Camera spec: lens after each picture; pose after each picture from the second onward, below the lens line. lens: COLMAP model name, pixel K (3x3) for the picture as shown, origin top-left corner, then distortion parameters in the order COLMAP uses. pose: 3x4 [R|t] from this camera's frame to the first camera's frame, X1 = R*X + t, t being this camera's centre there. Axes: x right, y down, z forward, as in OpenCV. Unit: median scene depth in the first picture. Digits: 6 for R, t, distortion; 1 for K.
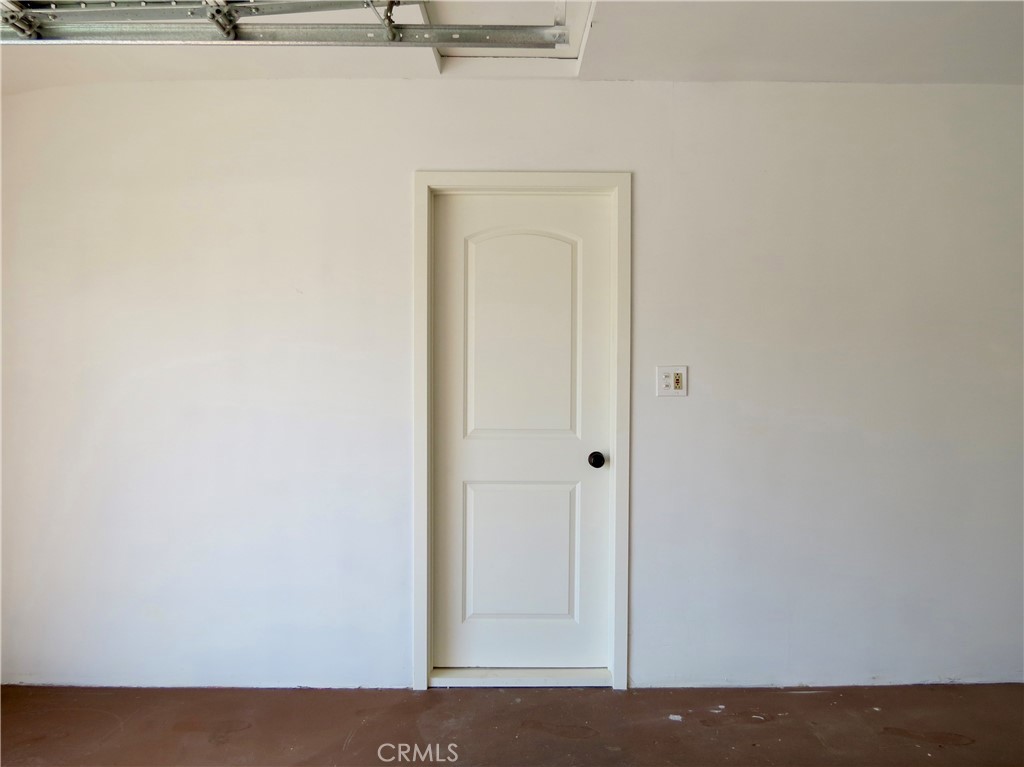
lens RADIAL K [[730.9, 0, 510.6], [0, 730.9, 381.3], [0, 0, 1]] dist [-0.032411, 0.009835]
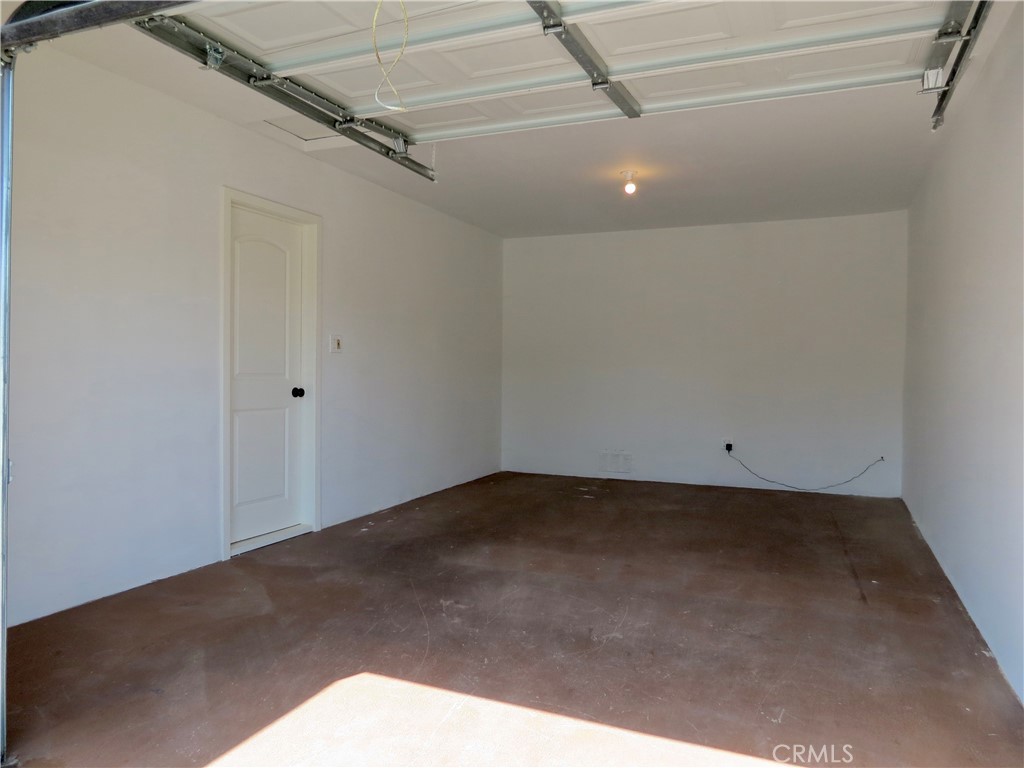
lens RADIAL K [[730.9, 0, 510.6], [0, 730.9, 381.8], [0, 0, 1]] dist [-0.032411, 0.009835]
pose [[0.379593, -0.004751, 0.925141, -1.189853], [0.007626, 0.999969, 0.002006, 0.087075], [-0.925122, 0.006294, 0.379618, -0.023643]]
